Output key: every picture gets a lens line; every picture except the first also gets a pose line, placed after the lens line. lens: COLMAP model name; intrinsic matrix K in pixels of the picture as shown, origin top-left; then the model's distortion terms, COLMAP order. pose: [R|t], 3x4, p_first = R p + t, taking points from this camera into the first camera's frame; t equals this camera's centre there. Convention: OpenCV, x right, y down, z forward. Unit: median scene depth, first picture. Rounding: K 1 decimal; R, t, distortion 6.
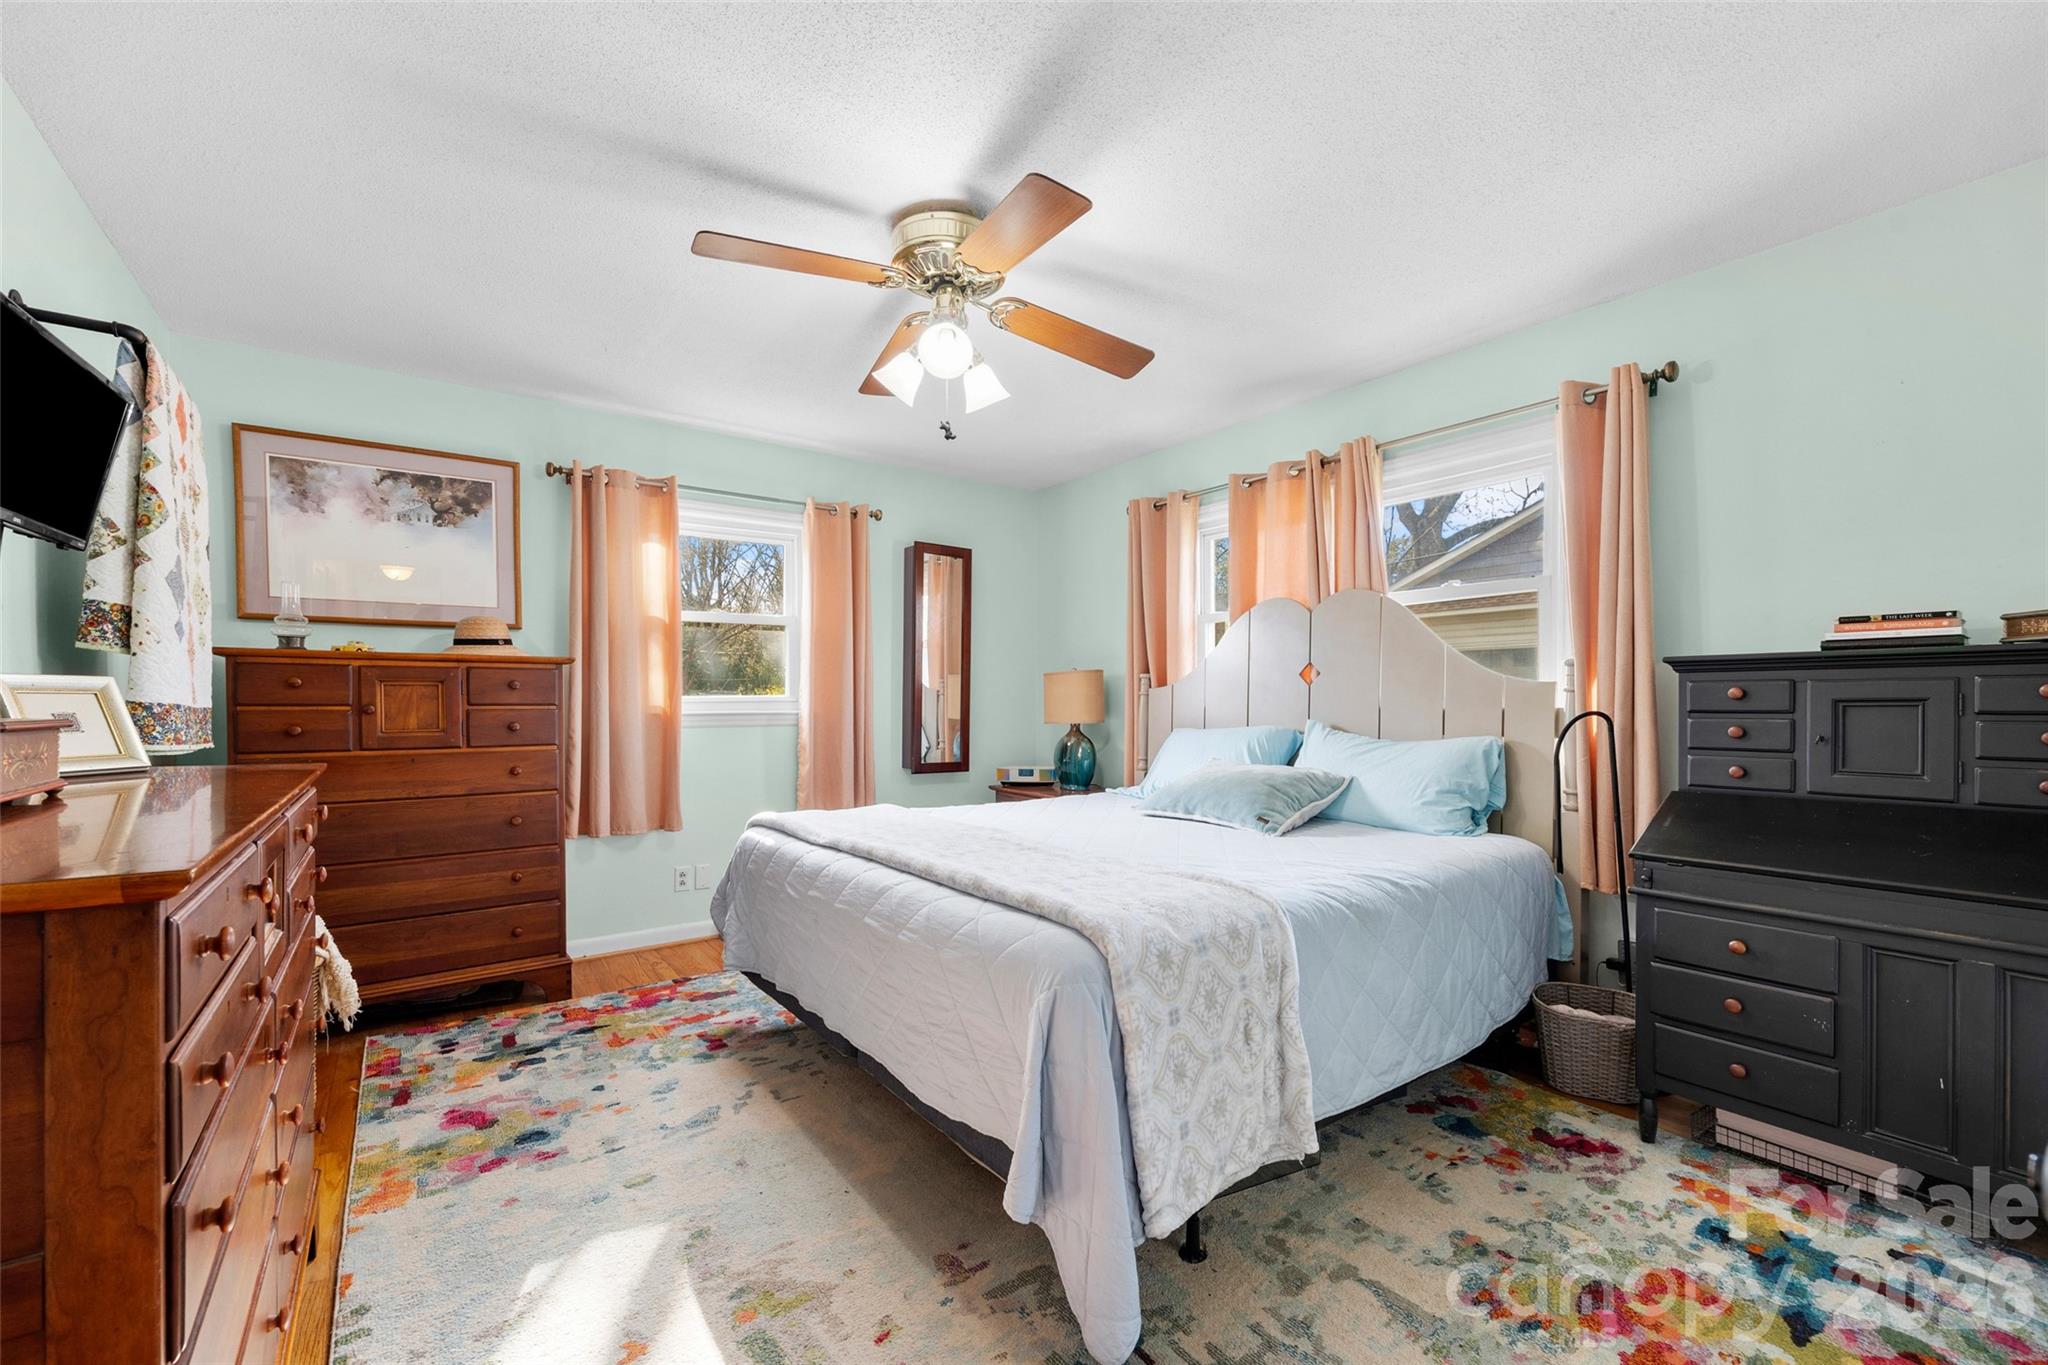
lens RADIAL K [[816.4, 0, 993.1], [0, 816.4, 715.1], [0, 0, 1]] dist [0.002673, 0.000144]
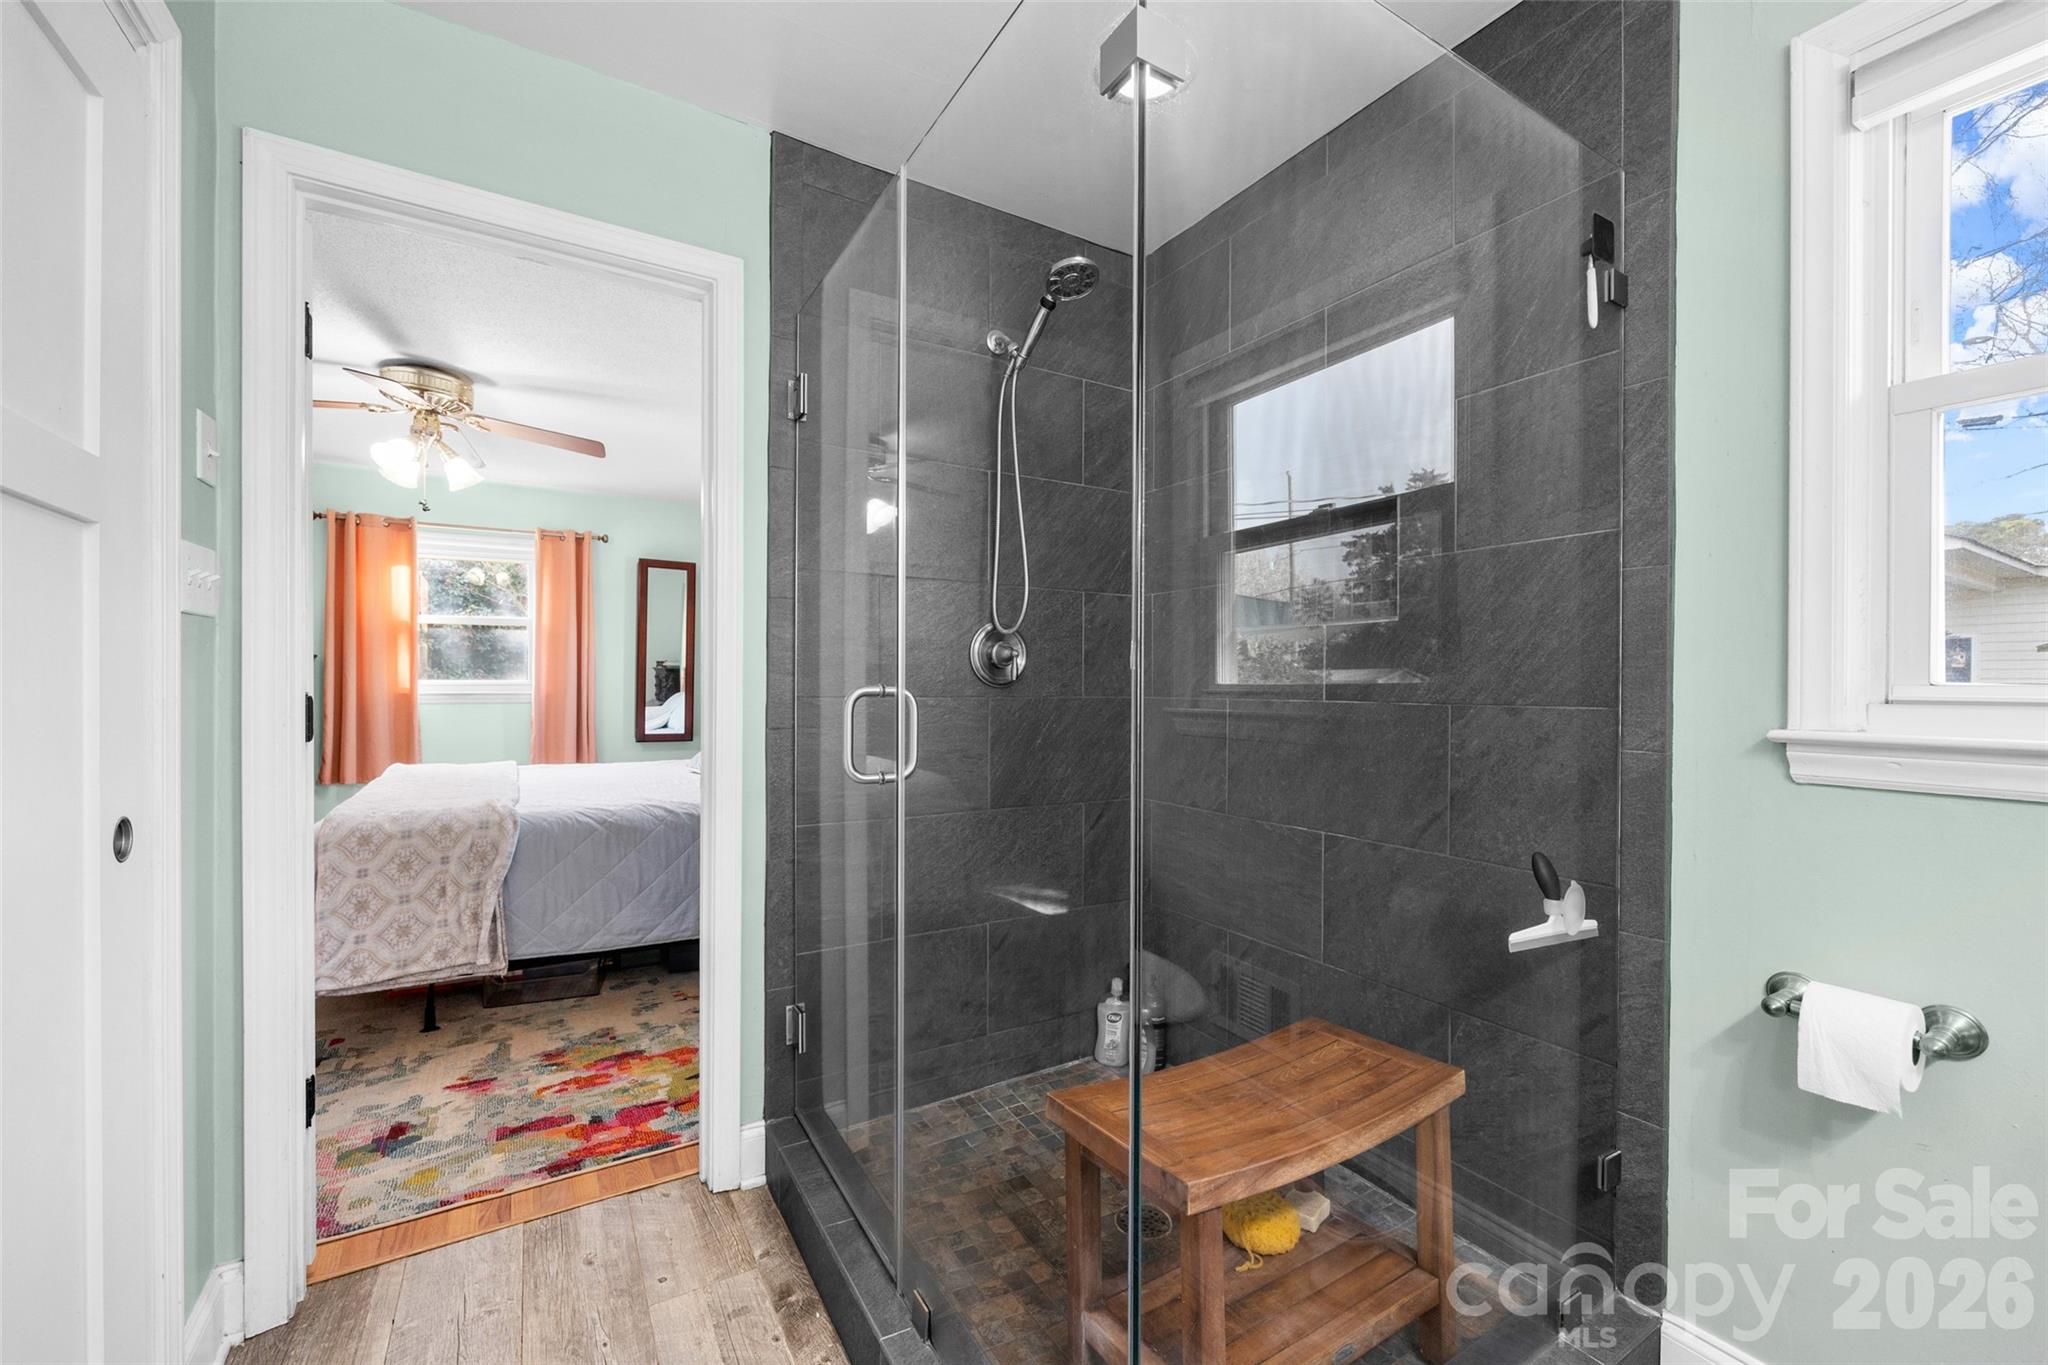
lens RADIAL K [[816.4, 0, 1030.6], [0, 816.4, 686.8], [0, 0, 1]] dist [0.002673, 0.000144]
pose [[0.995725, 0.007222, -0.092086, 0.739312], [-0.008228, 0.999911, -0.010549, -0.005589], [0.092002, 0.011262, 0.995695, -0.241057]]
